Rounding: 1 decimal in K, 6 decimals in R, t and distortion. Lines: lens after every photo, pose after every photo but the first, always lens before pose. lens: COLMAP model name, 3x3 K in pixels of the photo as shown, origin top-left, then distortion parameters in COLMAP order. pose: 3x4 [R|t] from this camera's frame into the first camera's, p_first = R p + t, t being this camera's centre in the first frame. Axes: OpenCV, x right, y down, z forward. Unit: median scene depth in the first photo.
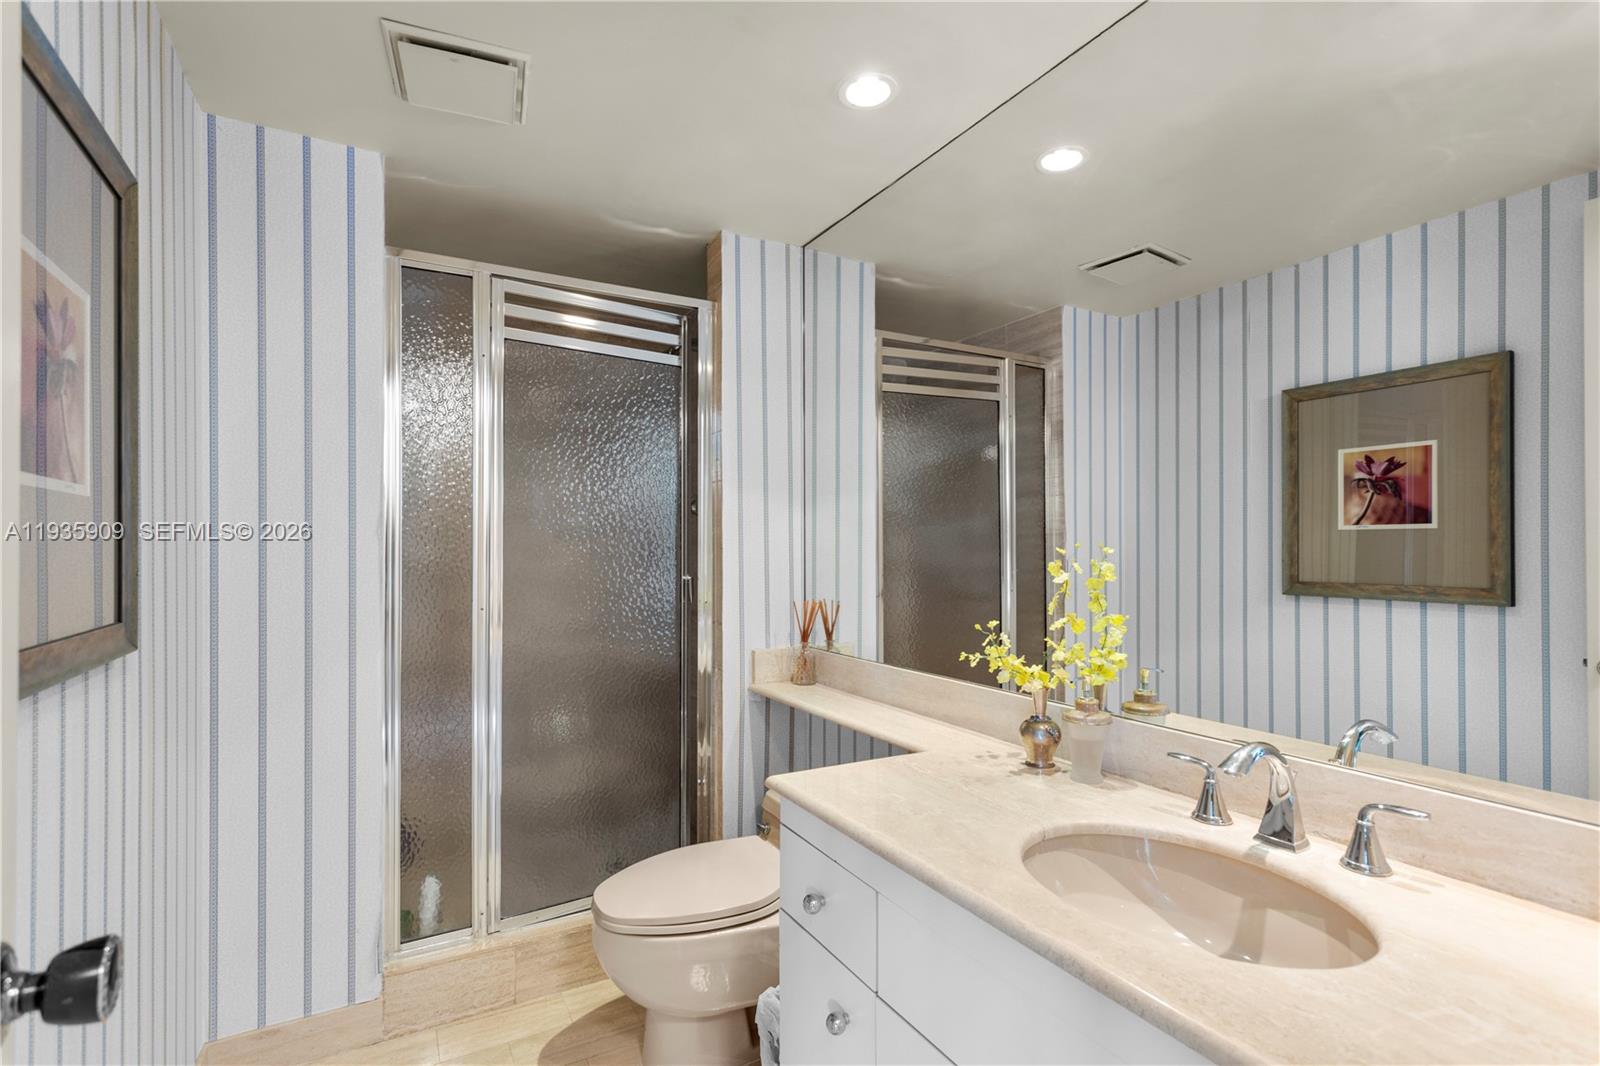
lens RADIAL K [[777.9, 0, 797.3], [0, 777.9, 540.7], [0, 0, 1]] dist [0.003852, 0.000971]
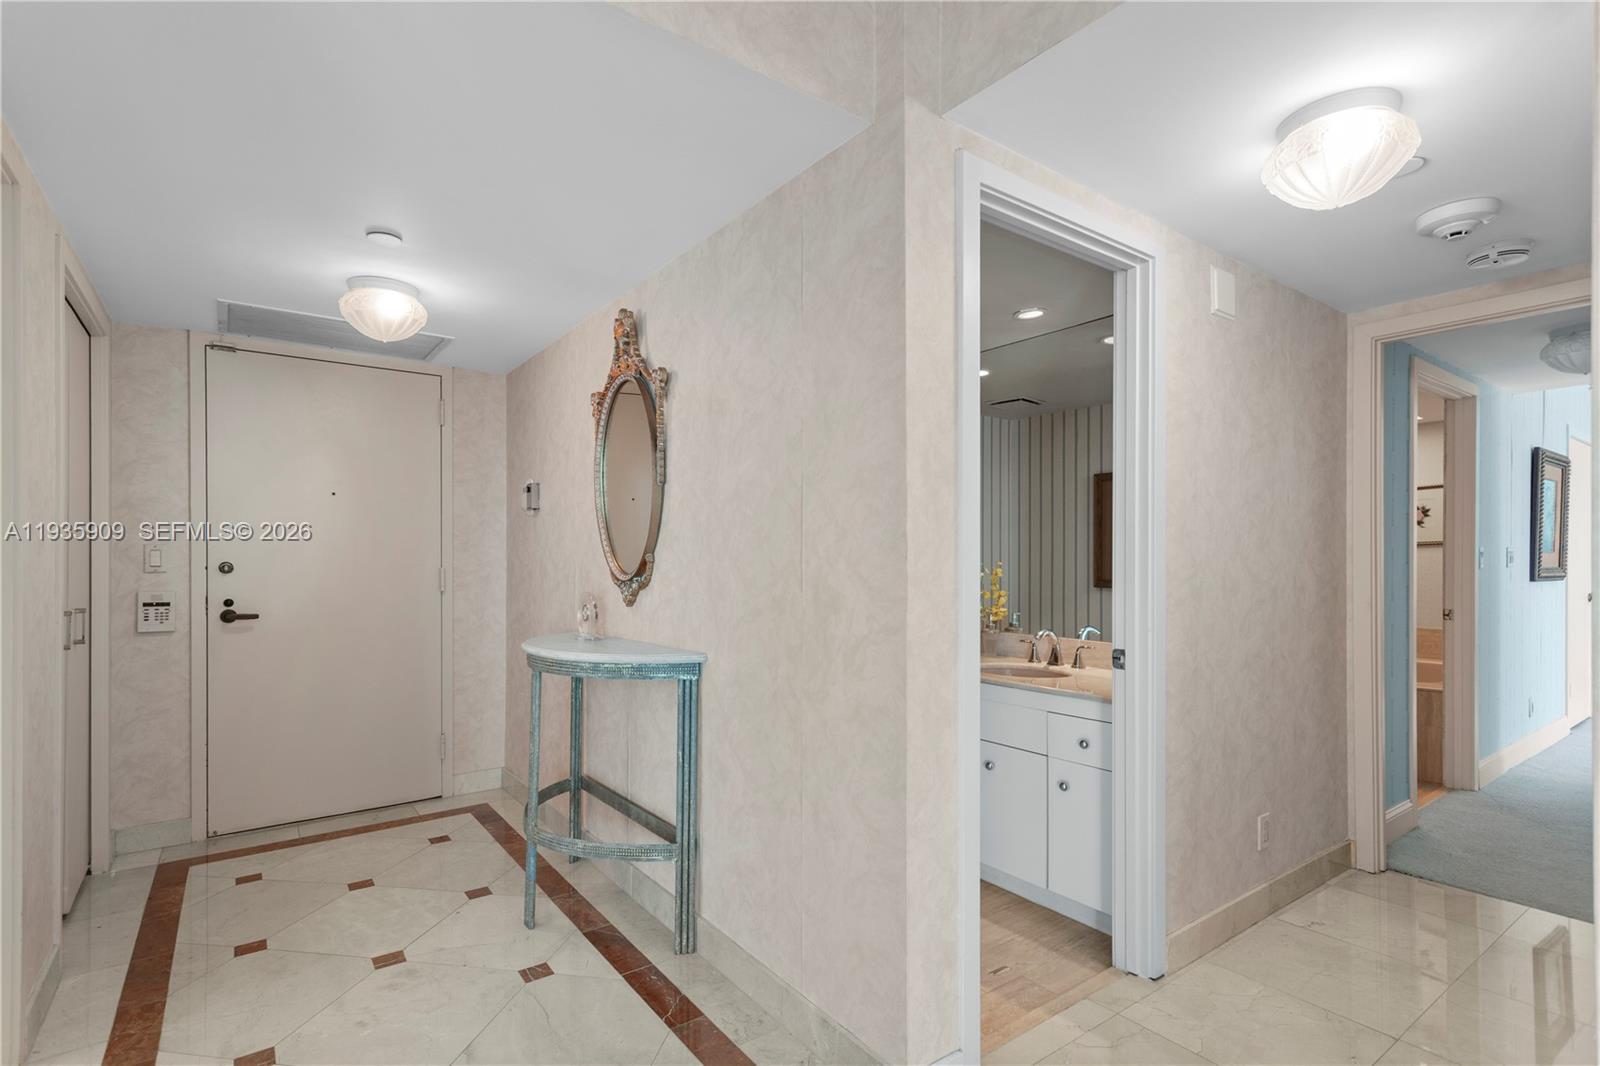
lens RADIAL K [[777.9, 0, 801.5], [0, 777.9, 541.7], [0, 0, 1]] dist [0.003852, 0.000971]
pose [[0.991756, 0.013112, 0.127467, -0.286032], [-0.012550, 0.999908, -0.005211, -0.018855], [-0.127524, 0.003569, 0.991829, -0.724210]]
